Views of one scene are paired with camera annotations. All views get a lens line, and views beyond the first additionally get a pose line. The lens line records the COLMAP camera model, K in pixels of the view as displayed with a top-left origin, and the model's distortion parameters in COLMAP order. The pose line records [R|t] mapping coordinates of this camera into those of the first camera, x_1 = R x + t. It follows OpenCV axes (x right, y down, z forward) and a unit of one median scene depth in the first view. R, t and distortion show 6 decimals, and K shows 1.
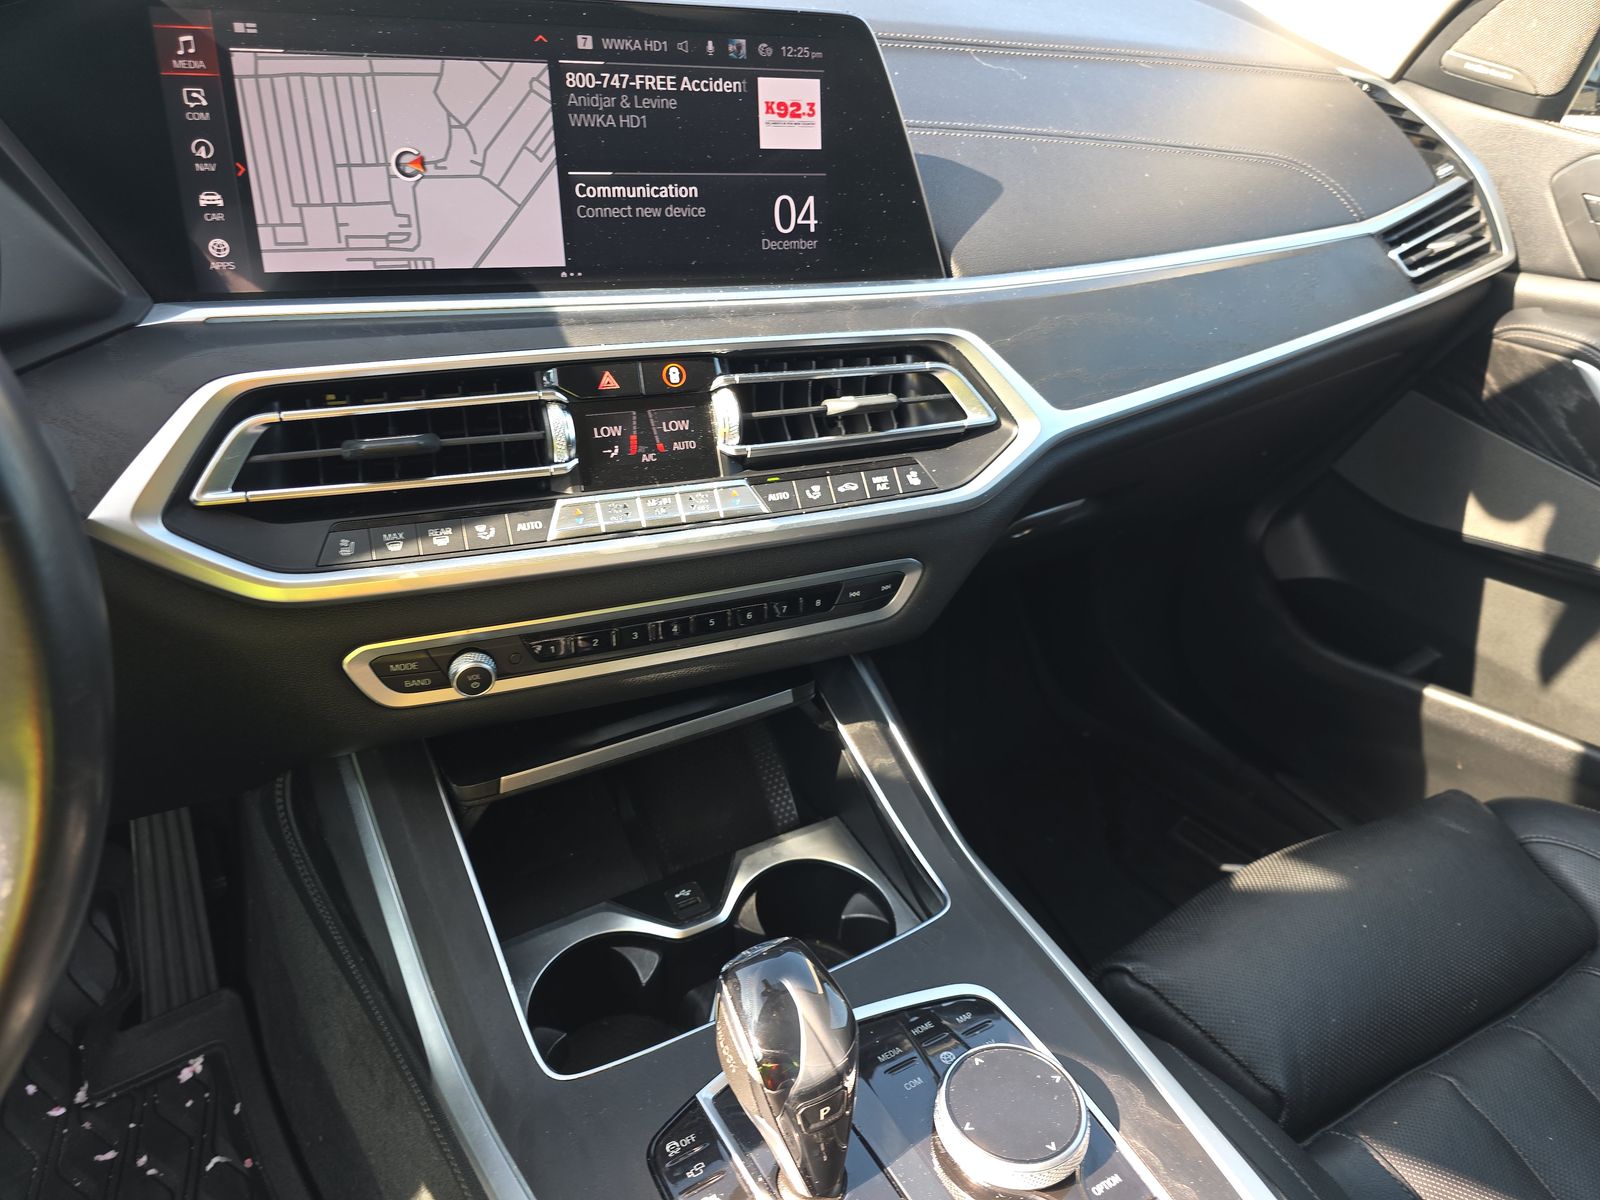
lens RADIAL K [[1073.0, 0, 800.0], [0, 1073.0, 600.0], [0, 0, 1]] dist [0.063410, -0.063226]
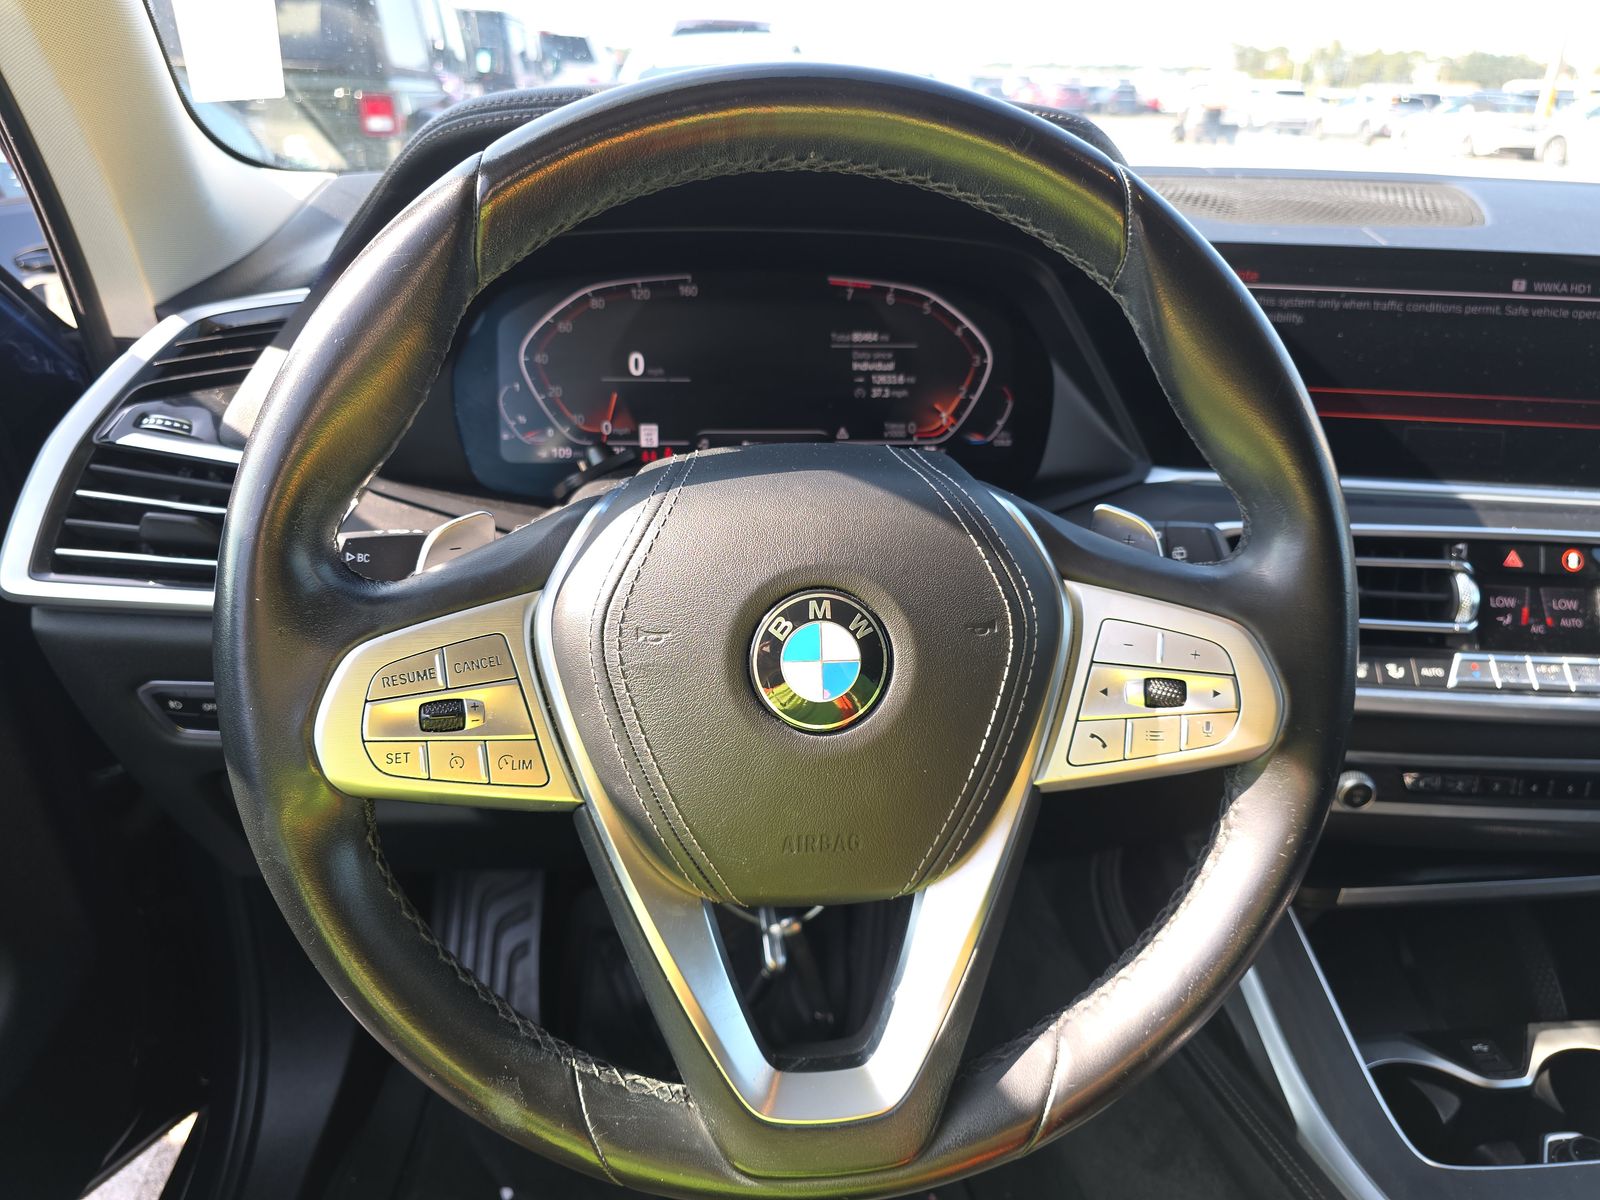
lens RADIAL K [[1073.0, 0, 800.0], [0, 1073.0, 600.0], [0, 0, 1]] dist [0.063410, -0.063226]
pose [[0.913425, 0.125600, -0.387141, -0.415498], [-0.189346, 0.973128, -0.131033, 0.134029], [0.360280, 0.192993, 0.912662, -0.318876]]
